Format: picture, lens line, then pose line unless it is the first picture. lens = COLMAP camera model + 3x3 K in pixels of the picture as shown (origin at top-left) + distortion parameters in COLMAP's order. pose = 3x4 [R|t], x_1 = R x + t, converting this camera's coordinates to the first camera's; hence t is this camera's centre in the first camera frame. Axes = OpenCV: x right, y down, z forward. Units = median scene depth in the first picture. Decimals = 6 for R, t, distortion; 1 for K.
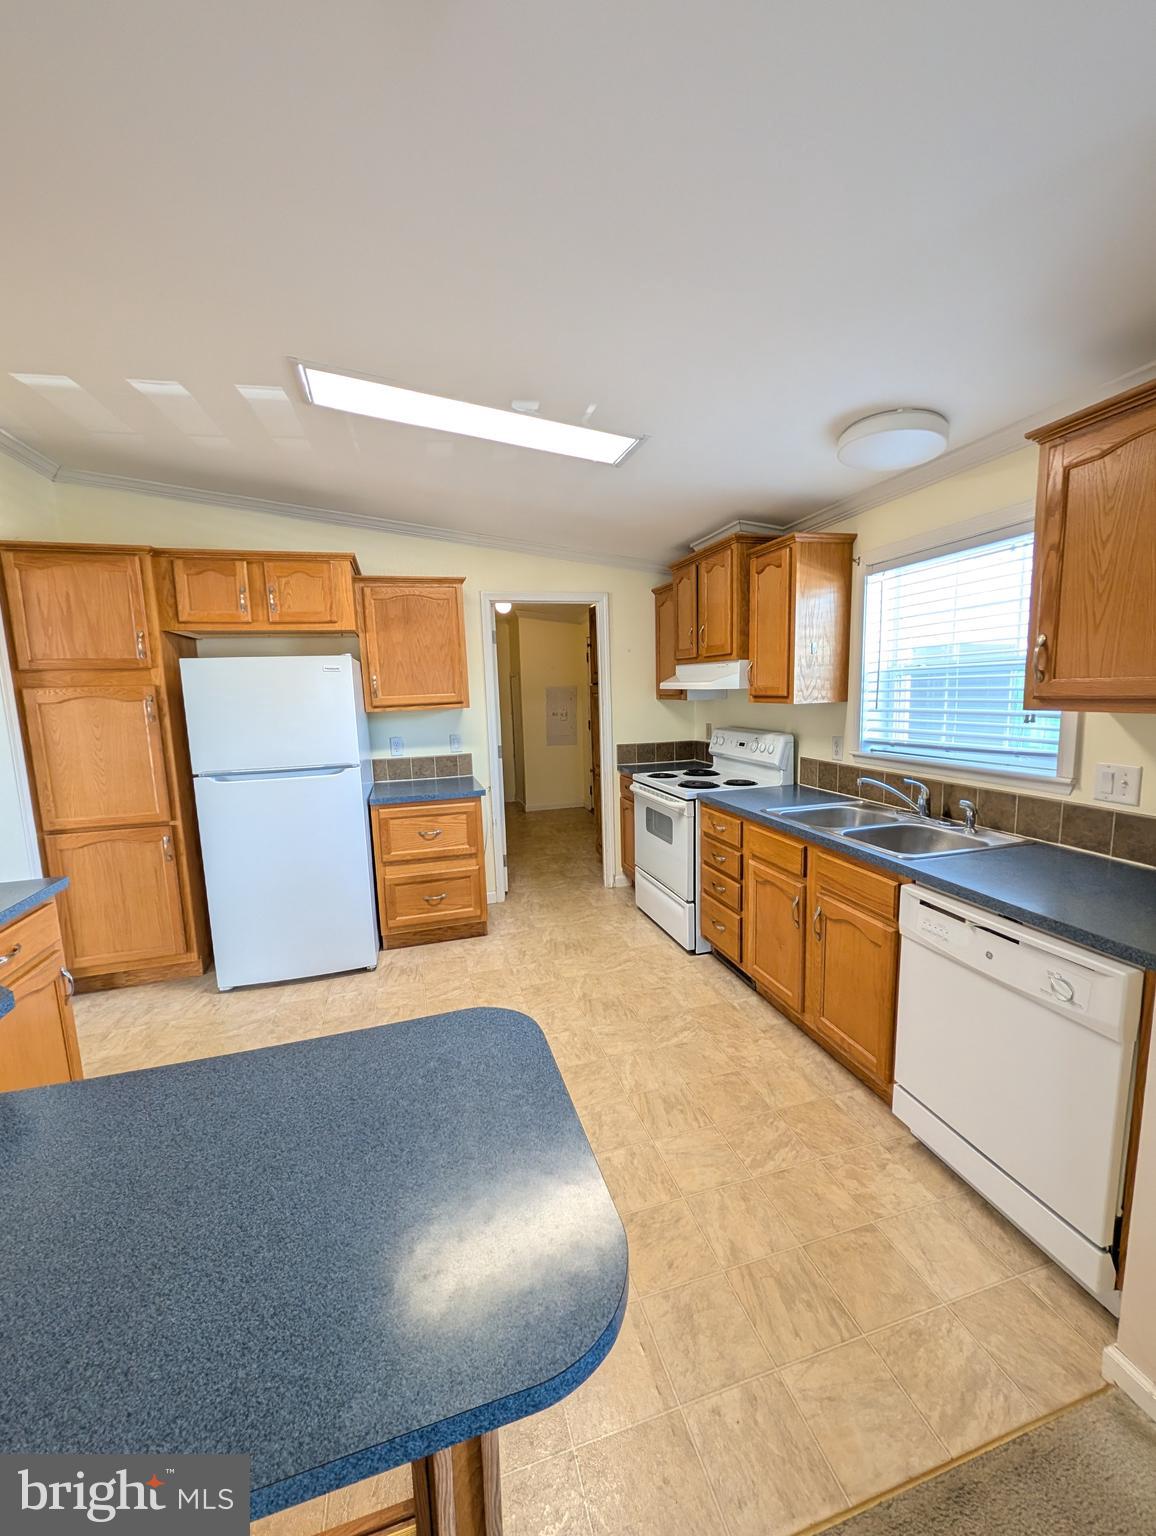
lens RADIAL K [[590.2, 0, 576.0], [0, 590.2, 768.0], [0, 0, 1]] dist [0.000774, -0.000322]
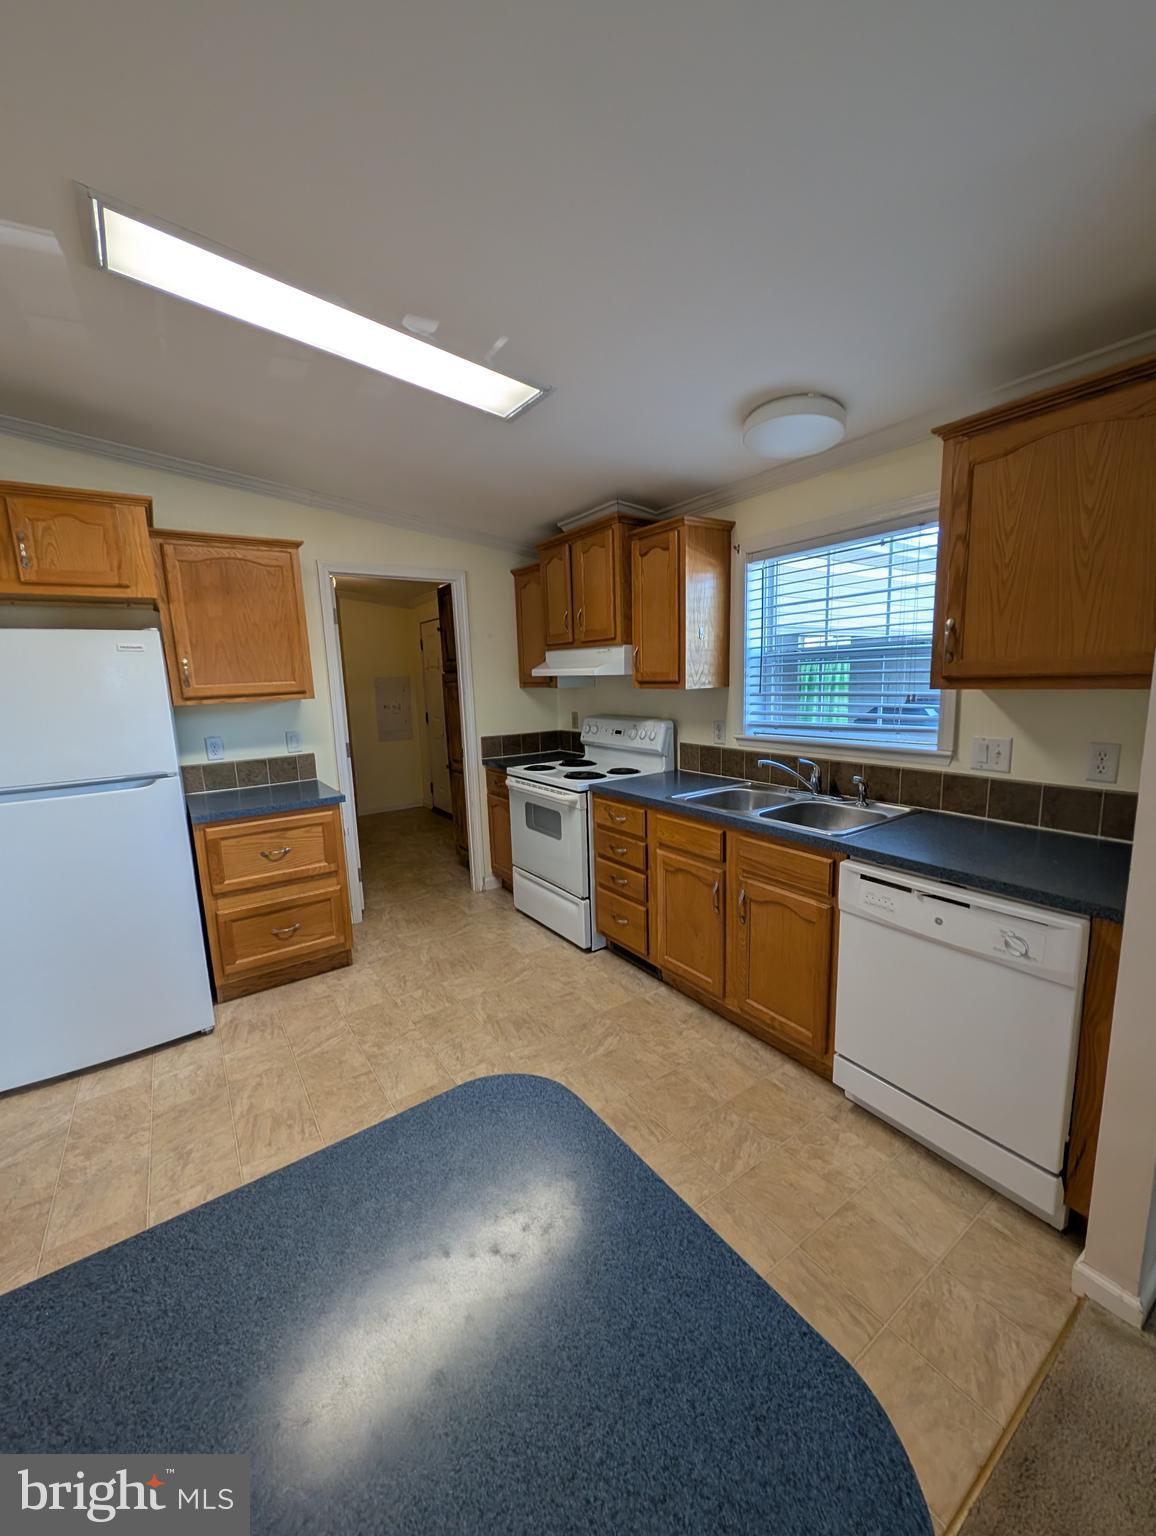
lens RADIAL K [[590.2, 0, 576.0], [0, 590.2, 768.0], [0, 0, 1]] dist [0.000774, -0.000322]
pose [[0.947882, -0.050047, 0.314665, -0.115362], [0.046325, 0.998740, 0.019300, -0.002993], [-0.315235, -0.003717, 0.949007, 0.102779]]
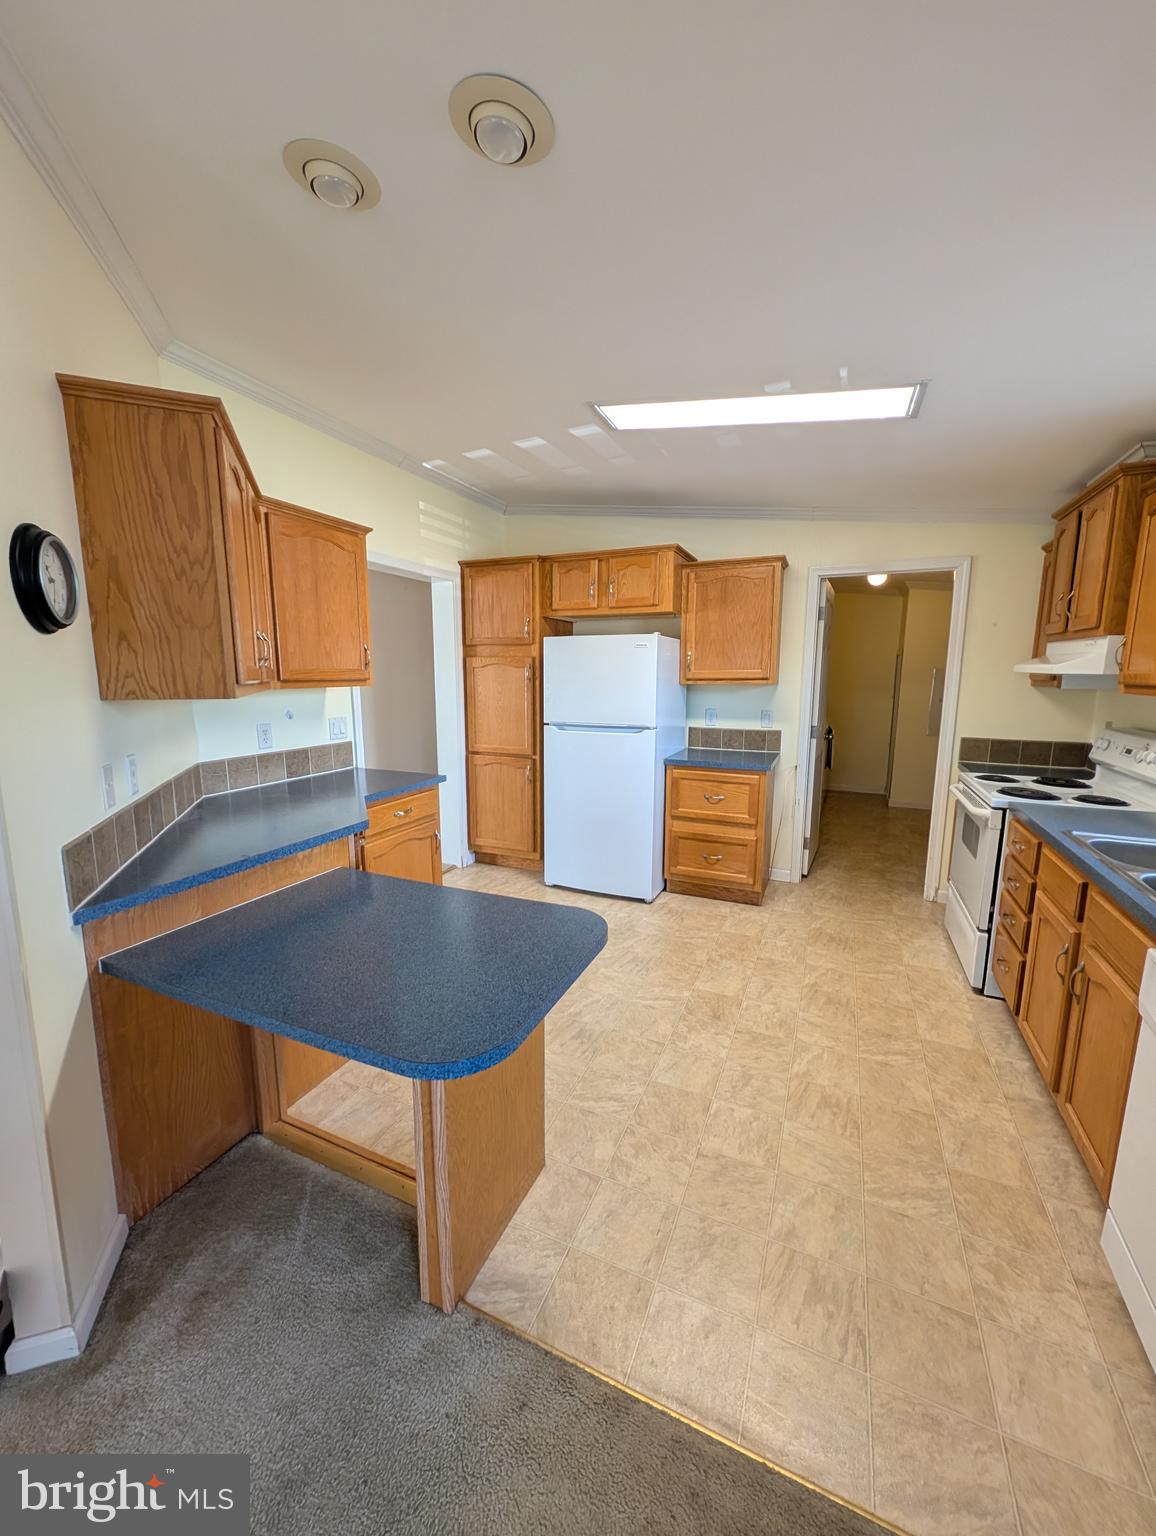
lens RADIAL K [[590.2, 0, 576.0], [0, 590.2, 768.0], [0, 0, 1]] dist [0.000774, -0.000322]
pose [[0.765069, 0.135326, -0.629568, 0.258468], [-0.112812, 0.990716, 0.075863, 0.002706], [0.633990, 0.012983, 0.773233, -0.004868]]
